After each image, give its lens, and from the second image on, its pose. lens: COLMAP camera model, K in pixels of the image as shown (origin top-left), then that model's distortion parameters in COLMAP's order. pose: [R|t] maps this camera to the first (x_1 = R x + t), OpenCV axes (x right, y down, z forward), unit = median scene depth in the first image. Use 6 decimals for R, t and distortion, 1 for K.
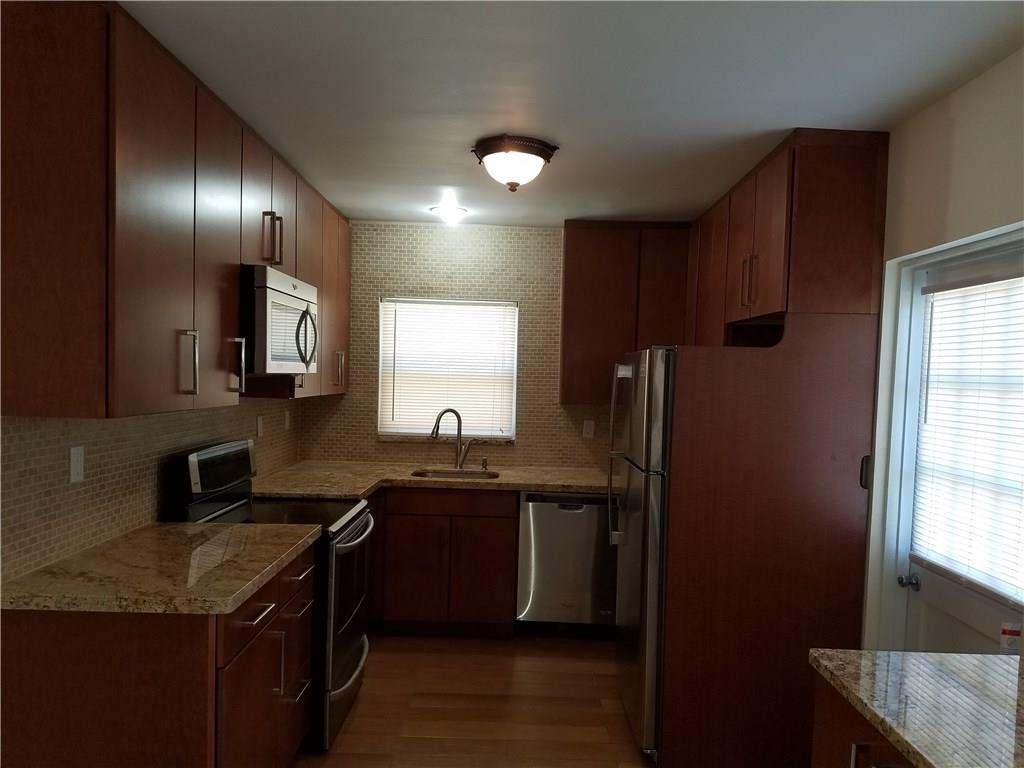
lens RADIAL K [[782.6, 0, 507.5], [0, 782.6, 431.3], [0, 0, 1]] dist [0.128155, -0.189154]
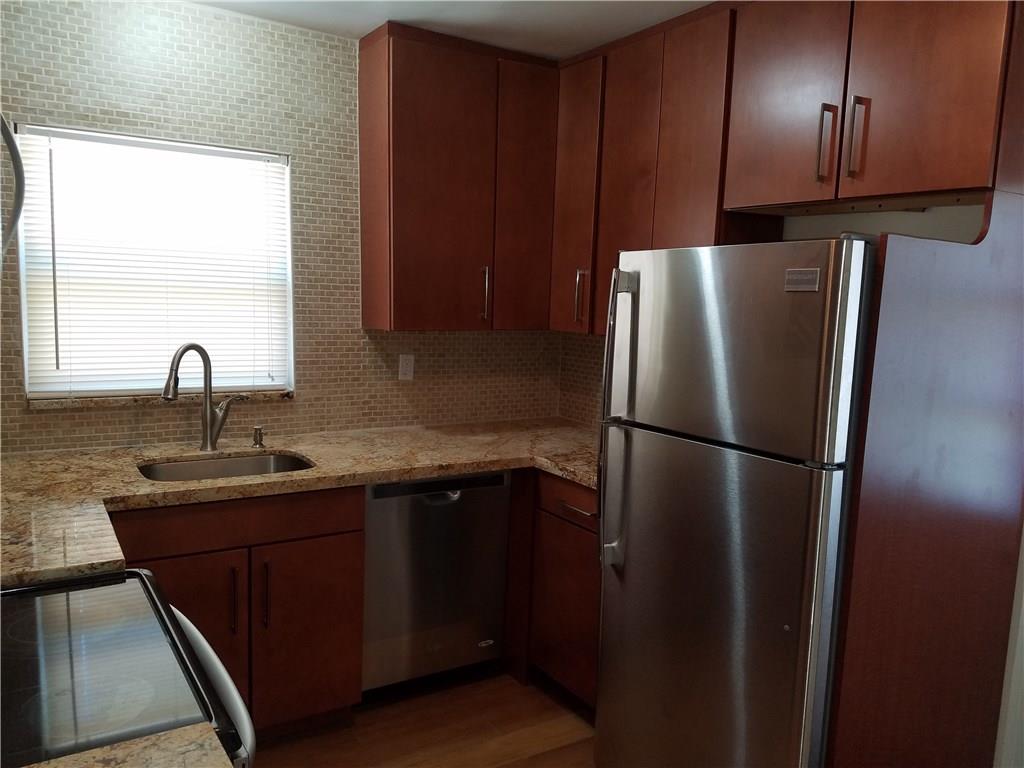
lens RADIAL K [[782.6, 0, 496.3], [0, 782.6, 405.9], [0, 0, 1]] dist [0.128155, -0.189154]
pose [[0.841947, -0.076474, 0.534113, -0.191402], [0.032447, 0.995289, 0.091356, -0.028911], [-0.538583, -0.059587, 0.840463, 0.411511]]
